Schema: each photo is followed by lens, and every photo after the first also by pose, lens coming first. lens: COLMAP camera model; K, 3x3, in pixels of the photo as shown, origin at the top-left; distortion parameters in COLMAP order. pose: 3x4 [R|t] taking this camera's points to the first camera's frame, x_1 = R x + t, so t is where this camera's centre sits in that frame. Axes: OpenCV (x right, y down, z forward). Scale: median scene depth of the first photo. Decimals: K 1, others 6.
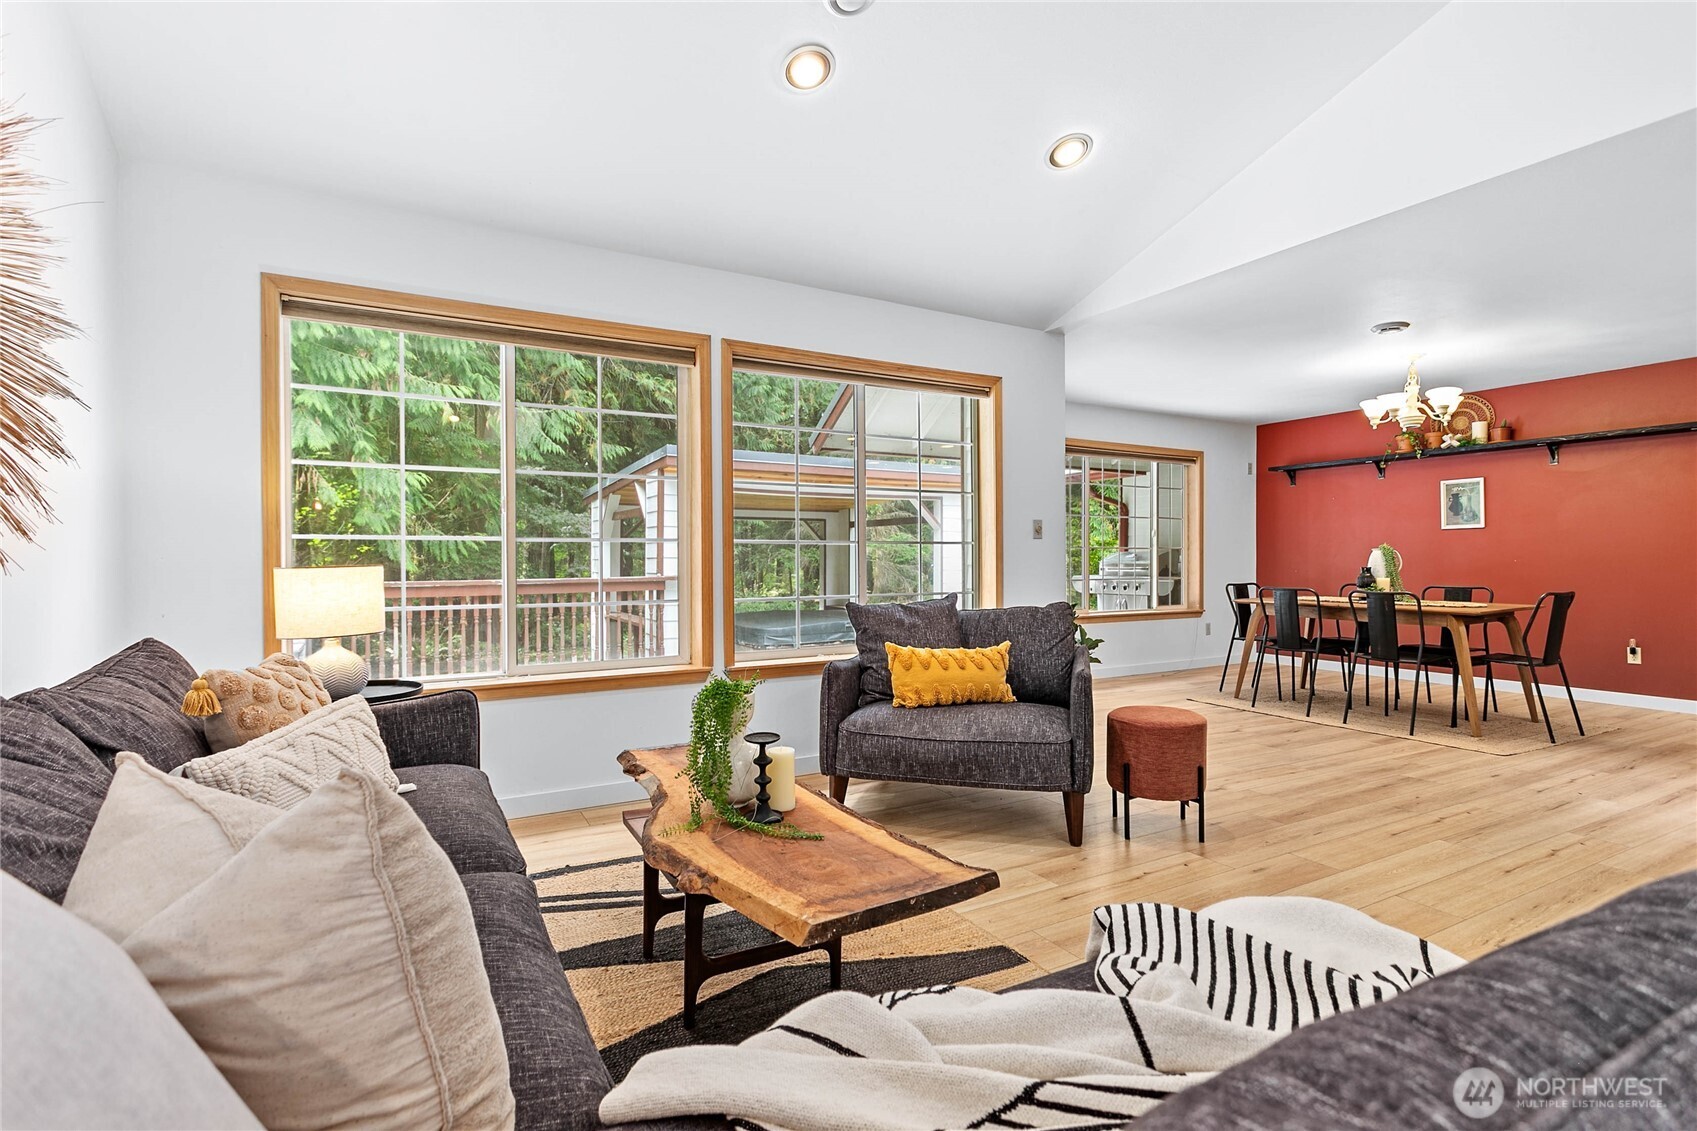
lens RADIAL K [[818.9, 0, 852.6], [0, 818.9, 555.7], [0, 0, 1]] dist [0.016338, 0.000990]
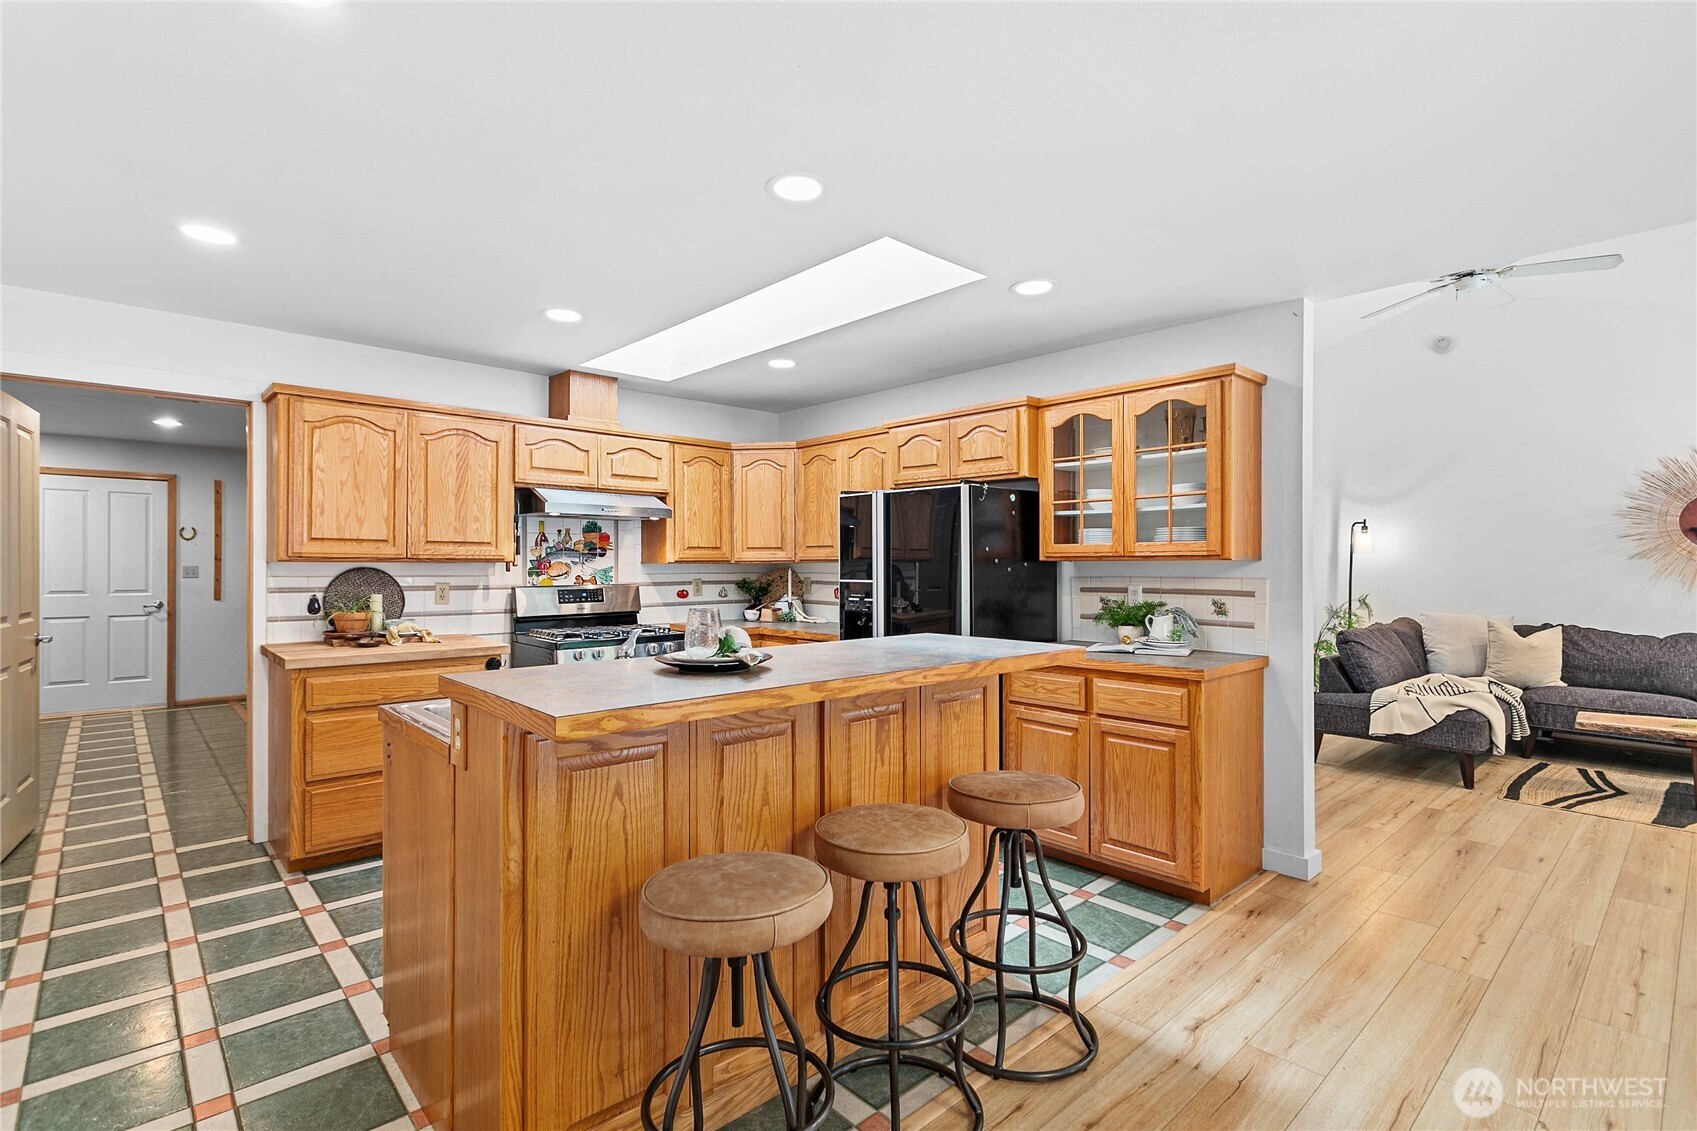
lens RADIAL K [[798.9, 0, 844.5], [0, 798.9, 563.7], [0, 0, 1]] dist [0.001688, 0.000788]
pose [[-0.975946, 0.006043, -0.217930, 1.488050], [0.007634, 0.999950, -0.006458, -0.066527], [0.217880, -0.007966, -0.975943, 1.473634]]
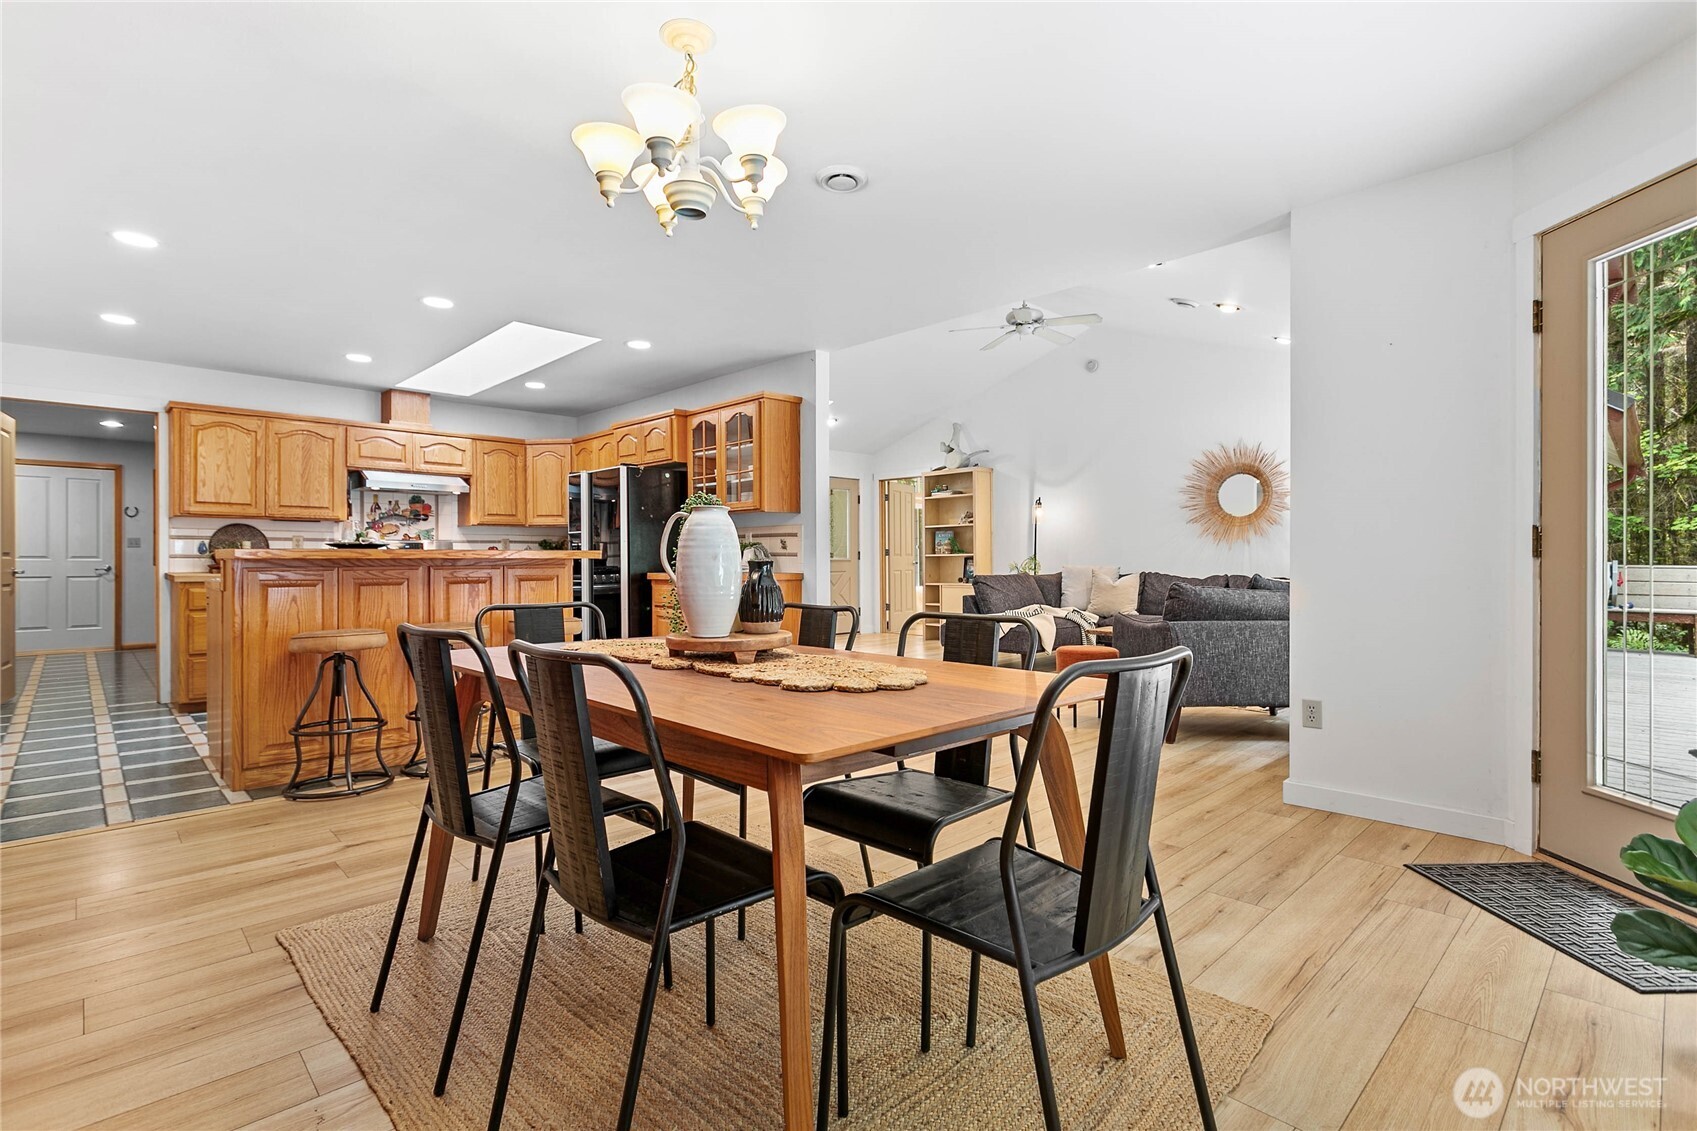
lens RADIAL K [[798.3, 0, 844.3], [0, 798.3, 558.8], [0, 0, 1]] dist [-0.000201, 0.000887]
pose [[-0.970543, 0.009073, -0.240758, 1.074205], [0.011162, 0.999911, -0.007316, 0.027099], [0.240670, -0.009788, -0.970558, 2.154383]]
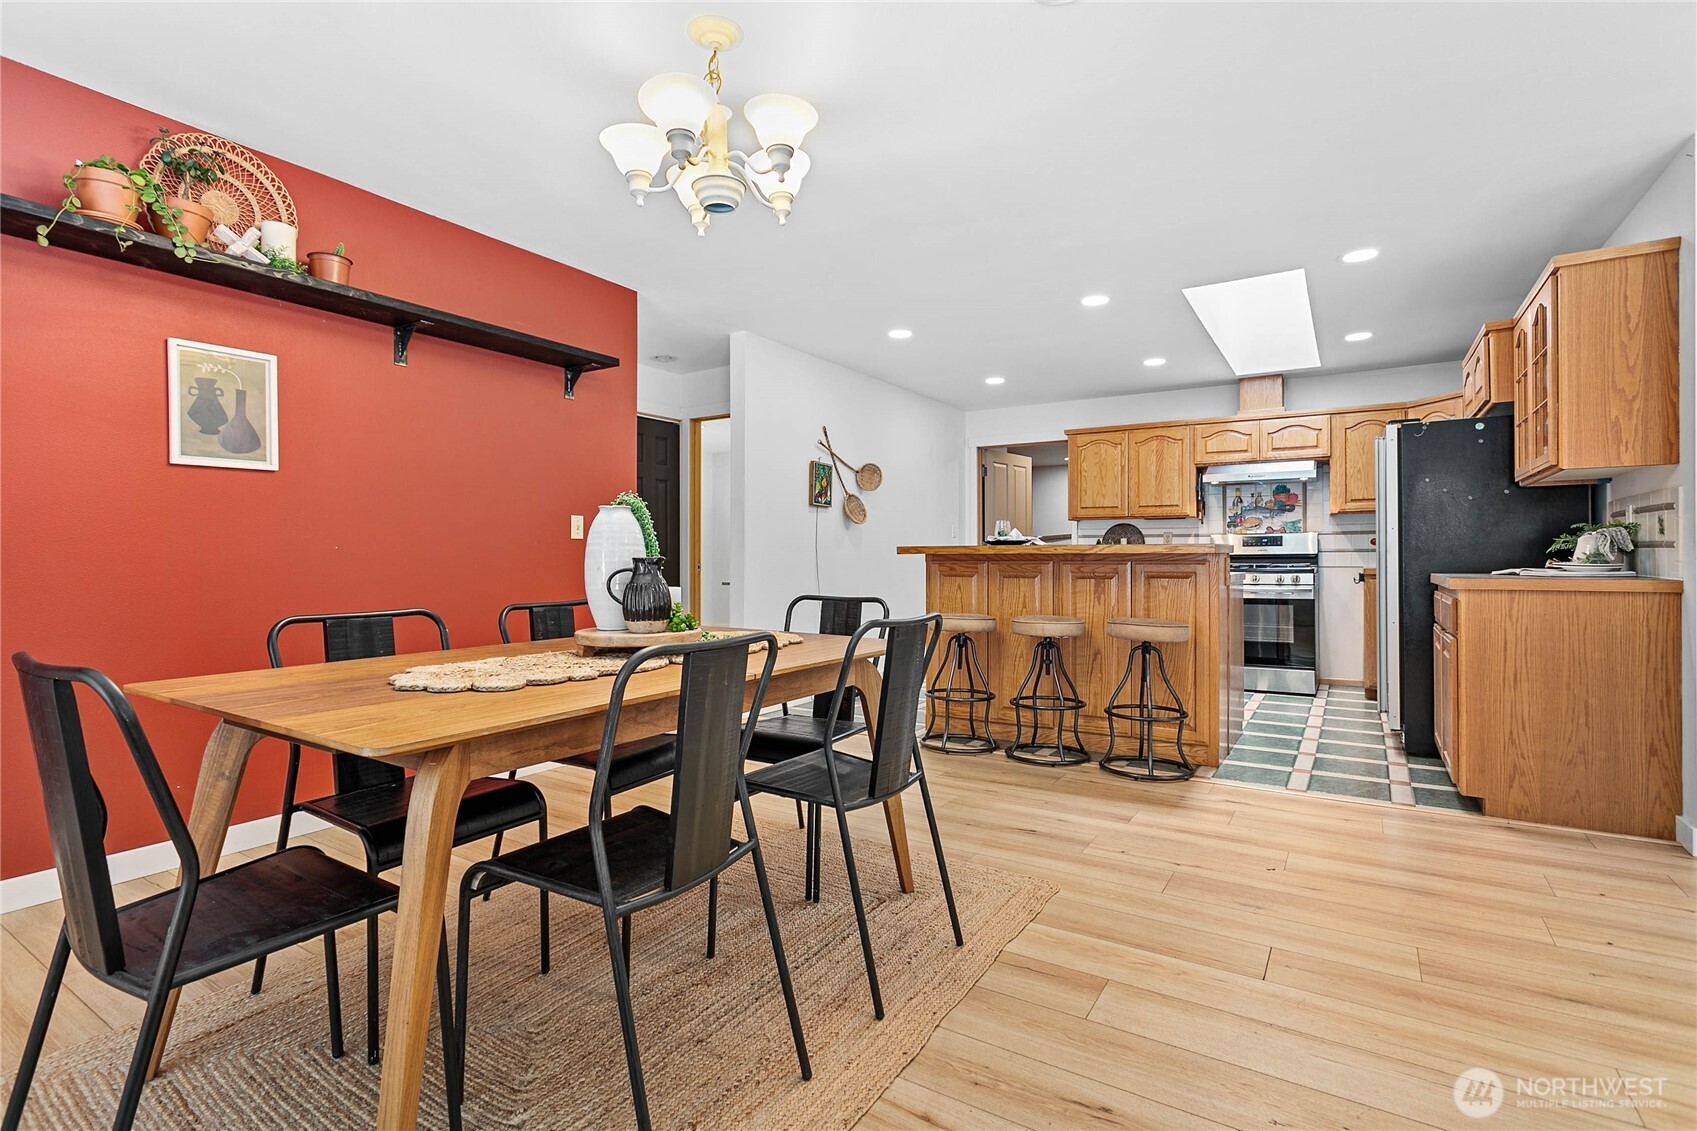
lens RADIAL K [[798.3, 0, 844.3], [0, 798.3, 558.8], [0, 0, 1]] dist [-0.000201, 0.000887]
pose [[-0.457744, 0.005123, 0.889069, 0.461177], [-0.000966, 0.999980, -0.006259, 0.027018], [-0.889084, -0.003724, -0.457730, 1.733474]]
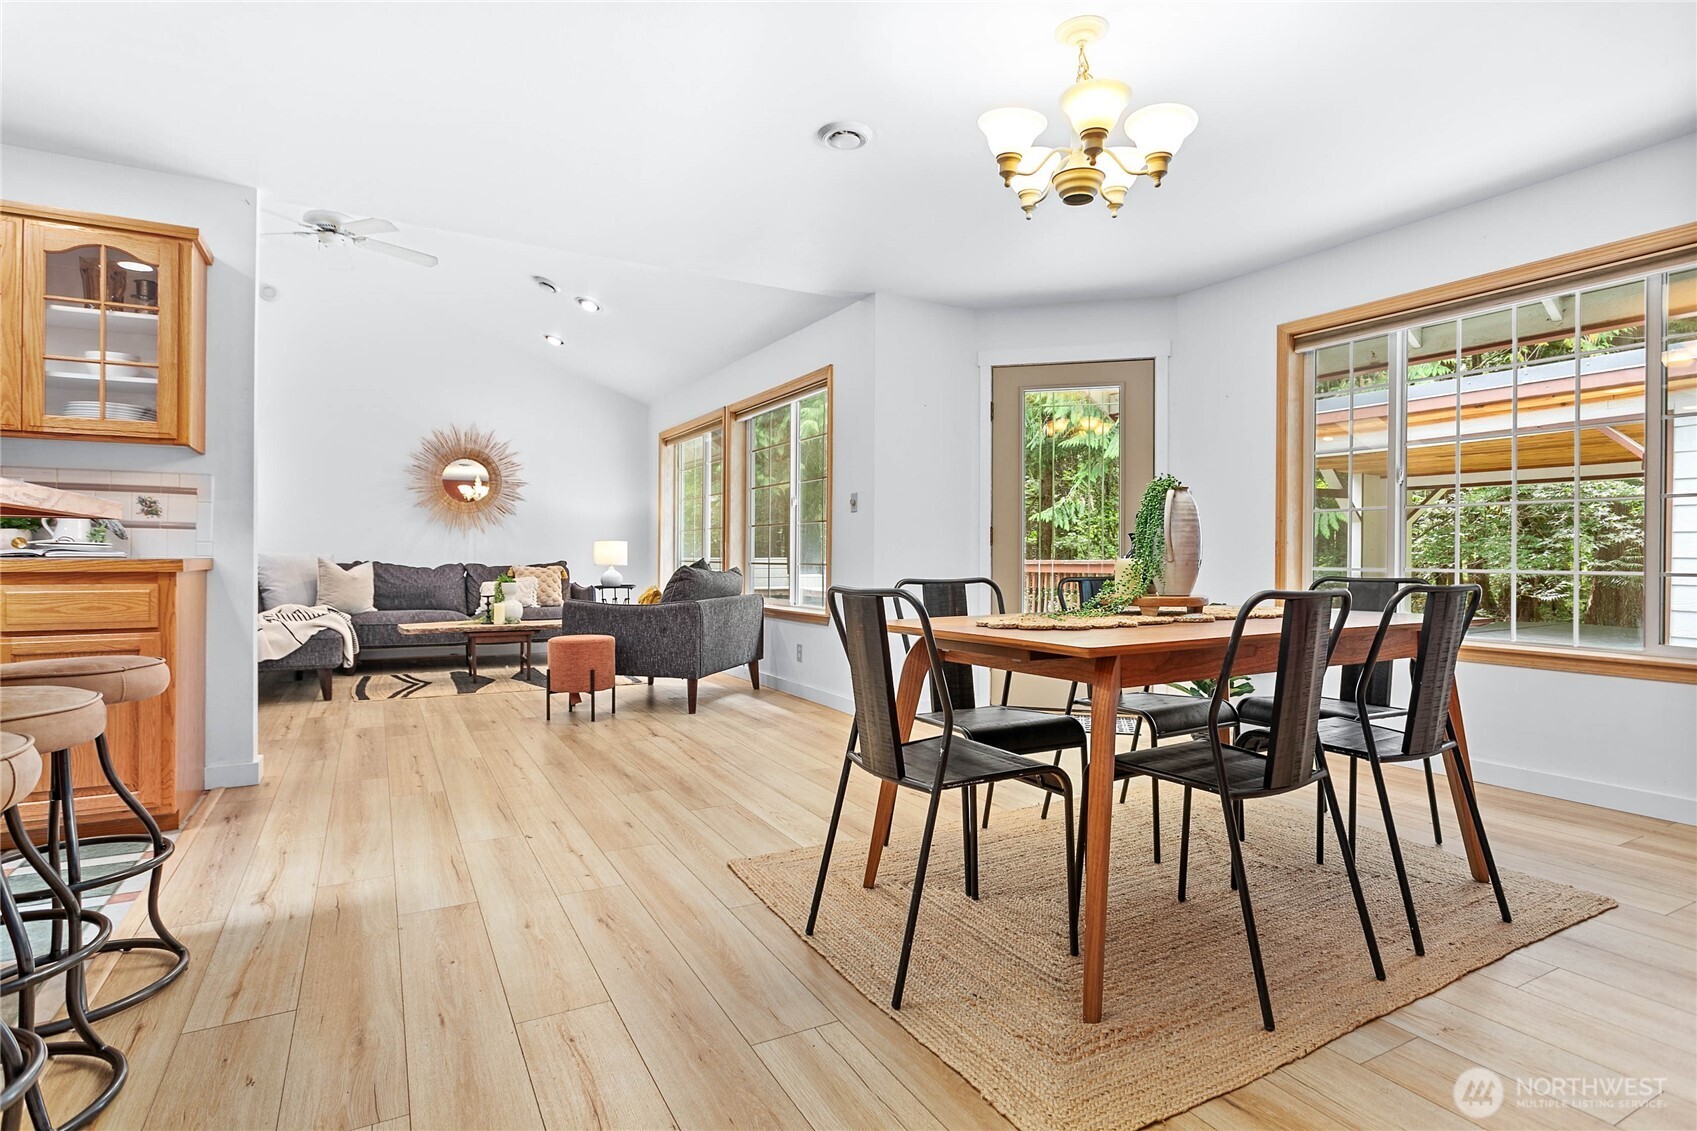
lens RADIAL K [[861.9, 0, 844.0], [0, 861.9, 549.6], [0, 0, 1]] dist [-0.003046, -0.000233]
pose [[-0.019928, -0.000581, -0.999801, 1.727771], [0.004330, 0.999990, -0.000667, 0.036085], [0.999792, -0.004342, -0.019925, 1.369223]]
